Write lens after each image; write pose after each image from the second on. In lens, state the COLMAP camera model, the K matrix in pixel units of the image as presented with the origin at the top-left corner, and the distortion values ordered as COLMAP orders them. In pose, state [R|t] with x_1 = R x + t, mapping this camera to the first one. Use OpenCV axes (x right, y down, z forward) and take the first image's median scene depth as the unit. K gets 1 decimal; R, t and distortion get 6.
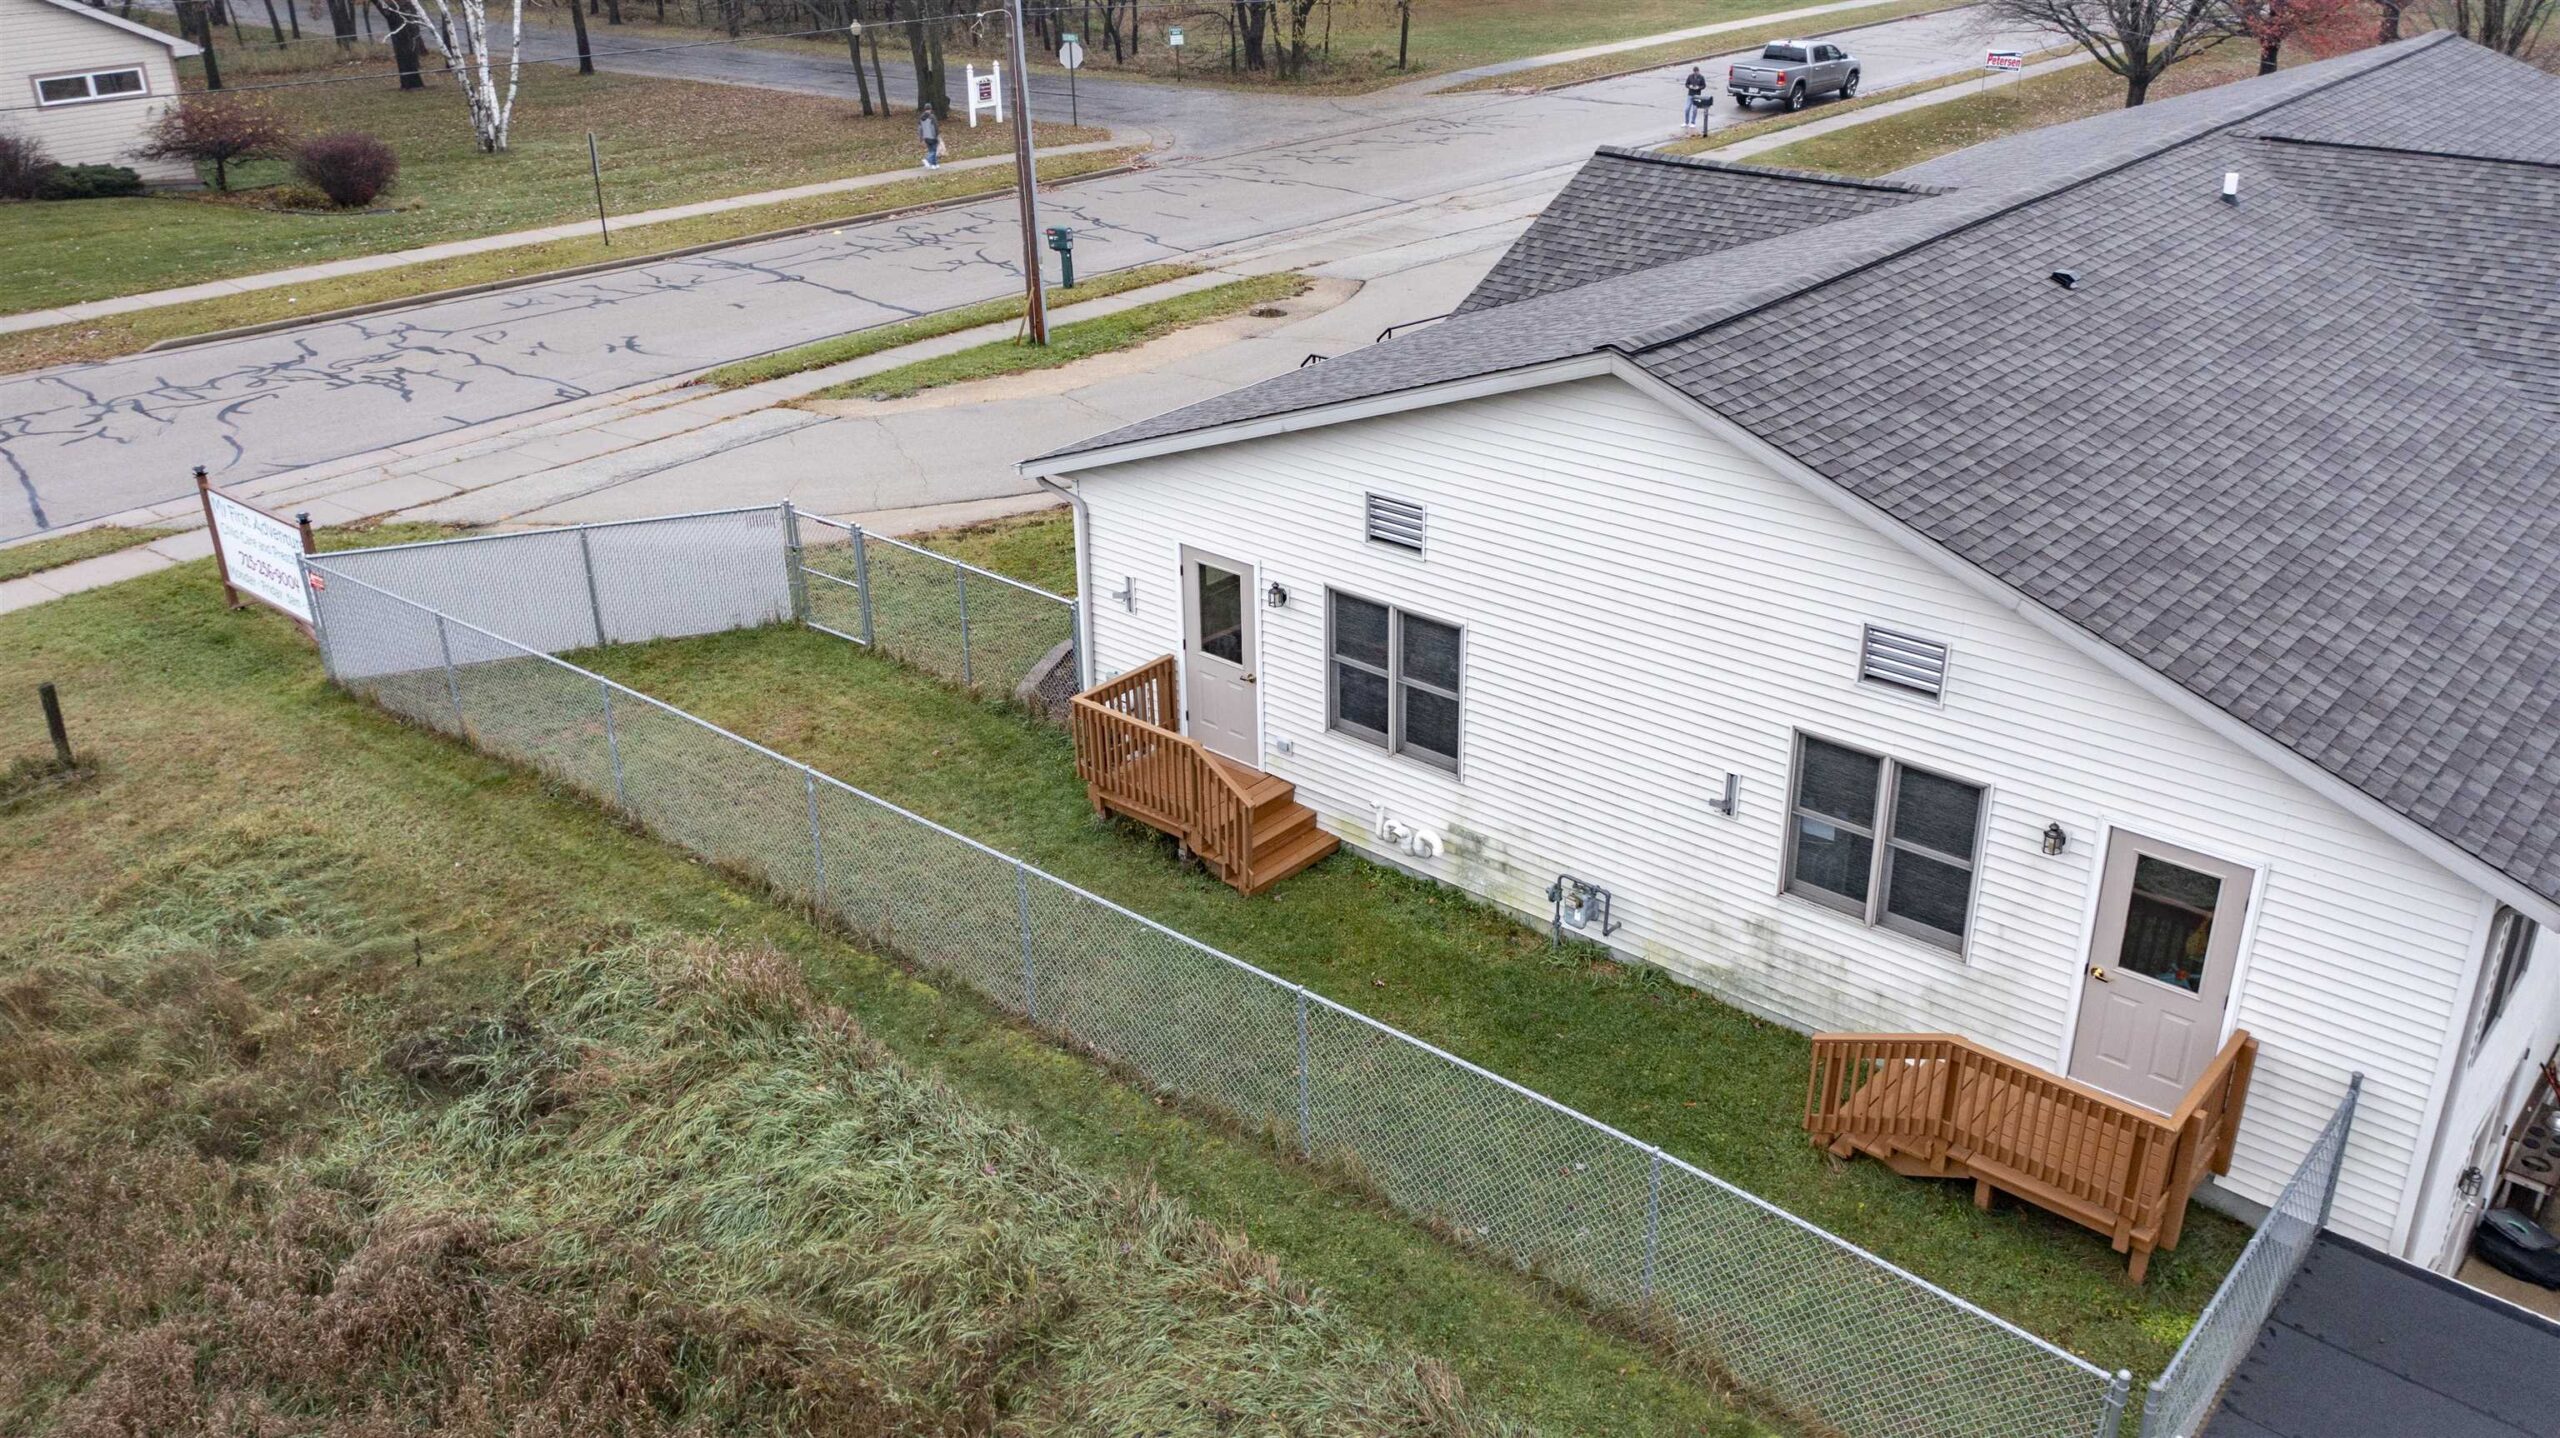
lens RADIAL K [[2018.4, 0, 1274.0], [0, 2018.4, 735.5], [0, 0, 1]] dist [-0.005766, 0.000908]
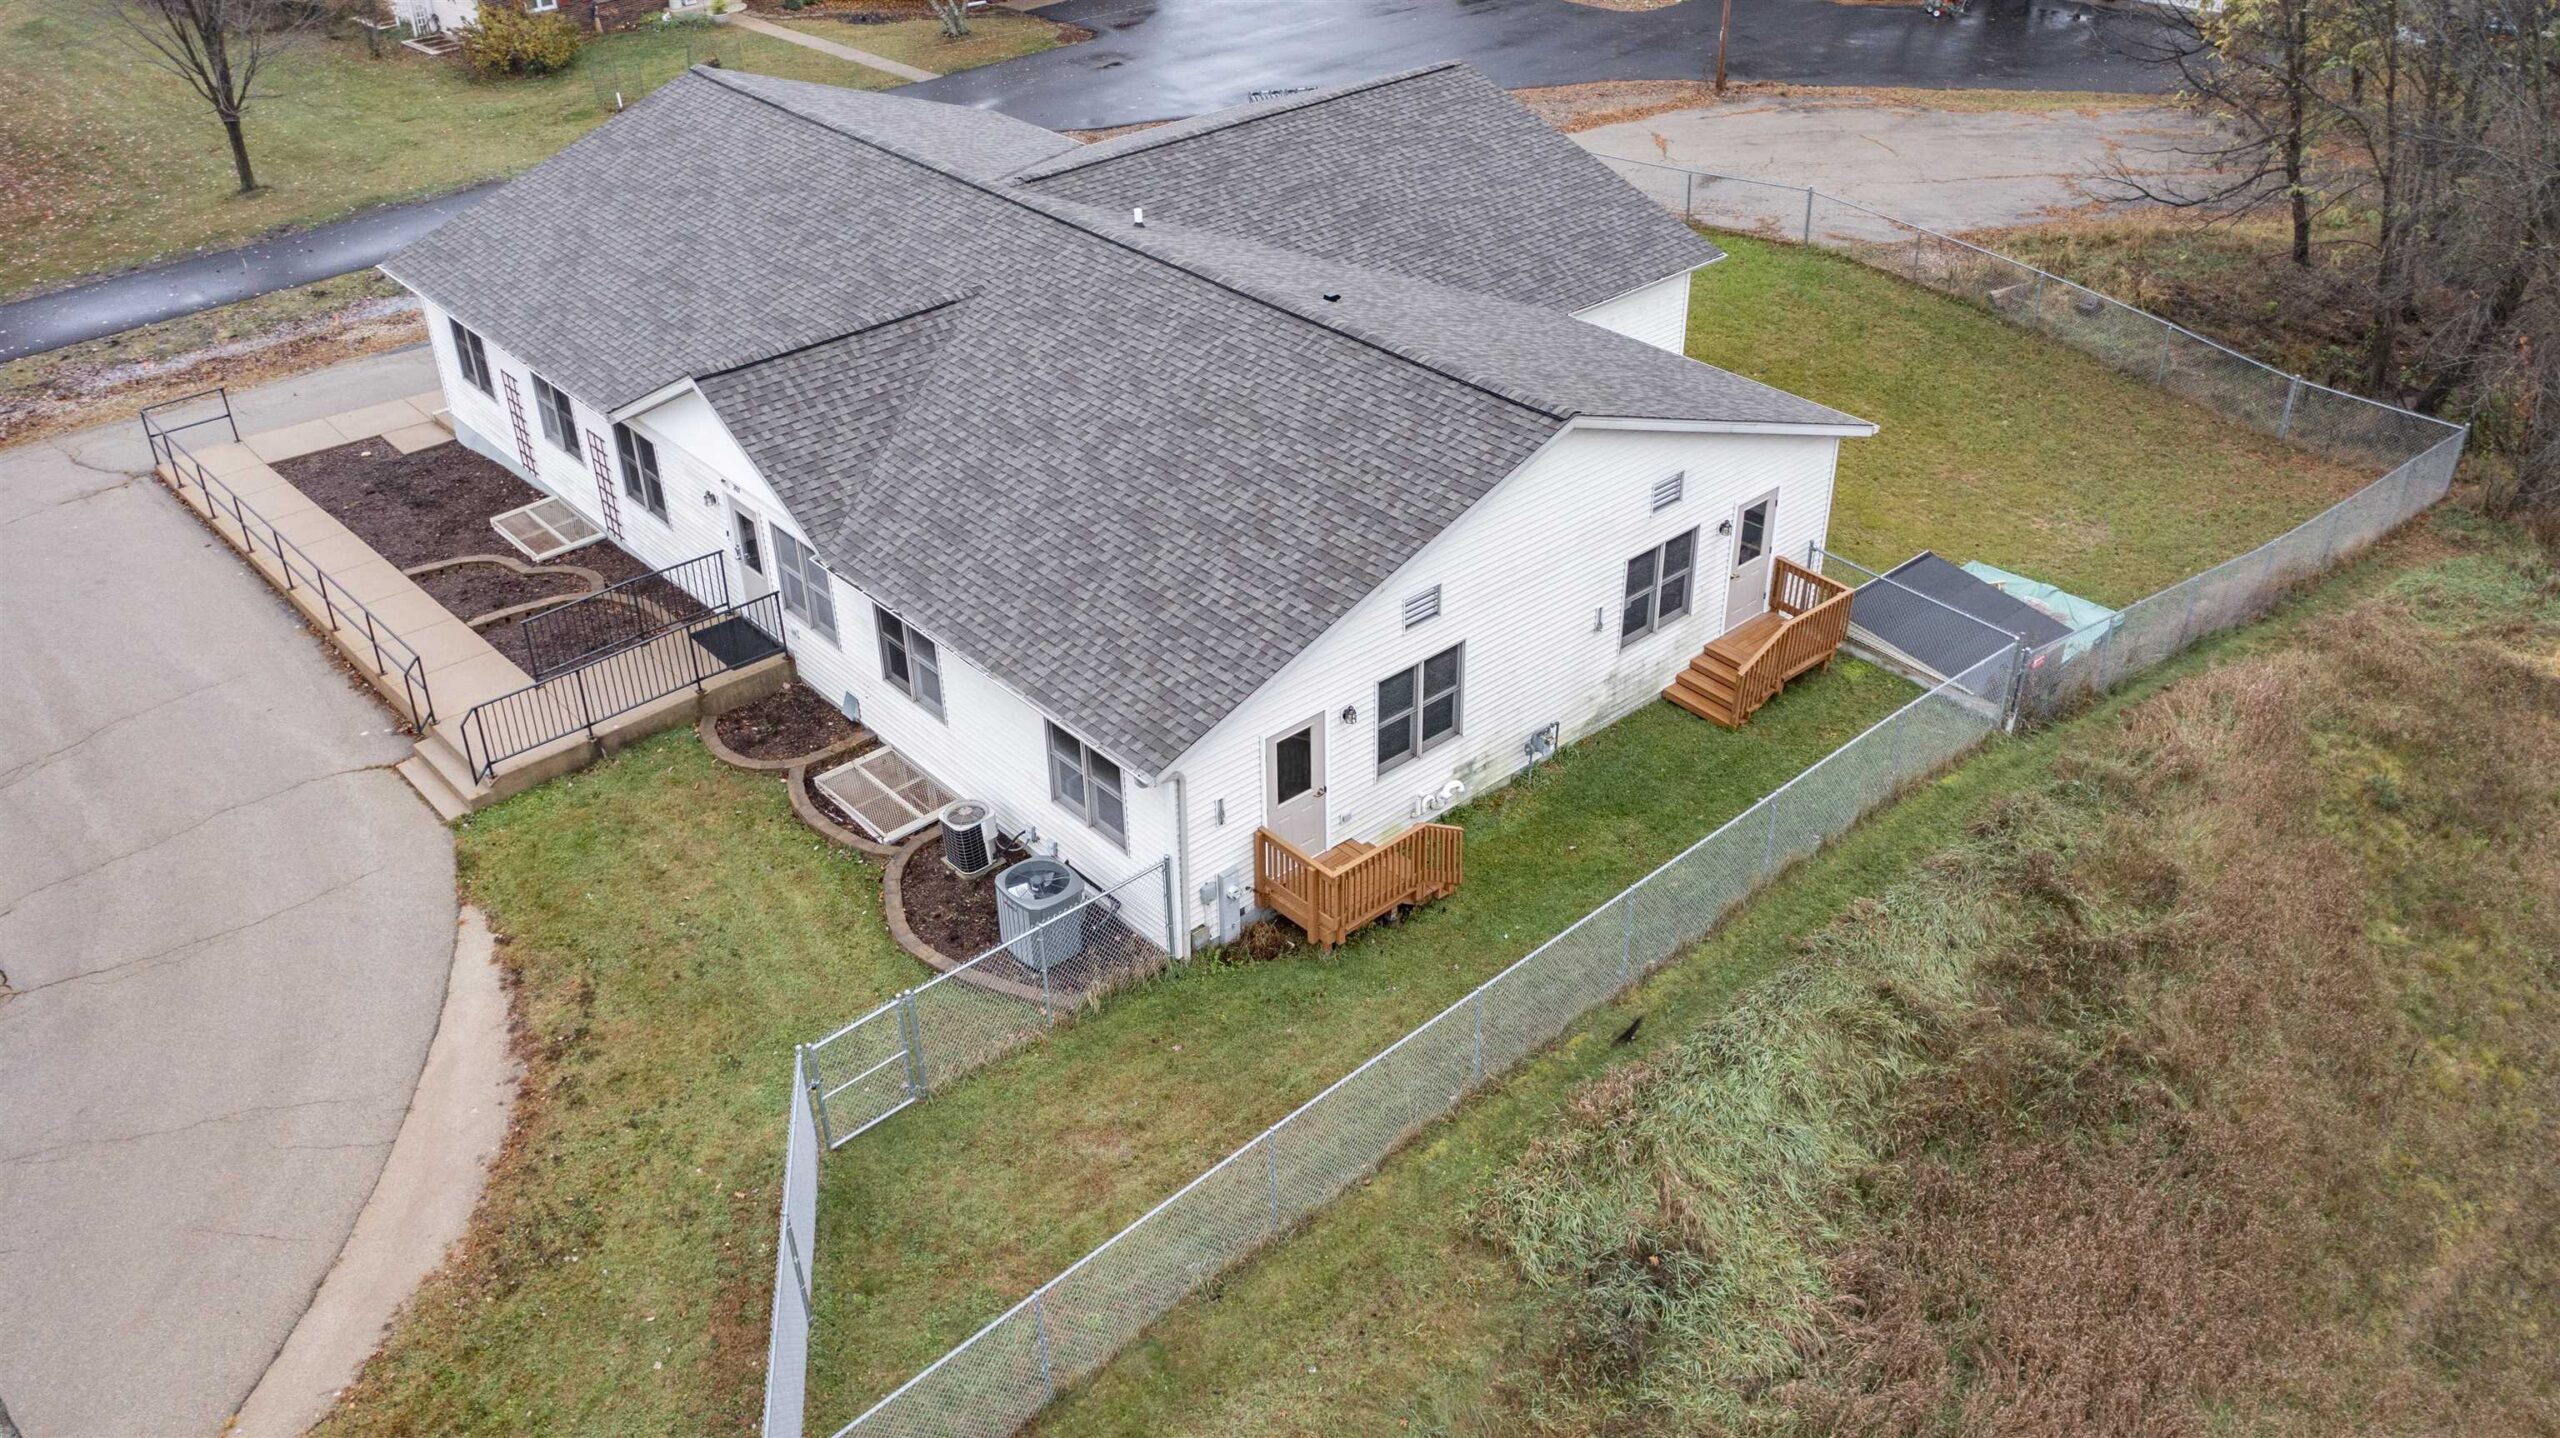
lens RADIAL K [[2018.4, 0, 1274.0], [0, 2018.4, 735.5], [0, 0, 1]] dist [-0.005766, 0.000908]
pose [[0.128403, -0.526847, 0.840205, -1.312669], [0.446799, 0.787097, 0.425264, -0.751767], [-0.885372, 0.320798, 0.336460, 0.703250]]
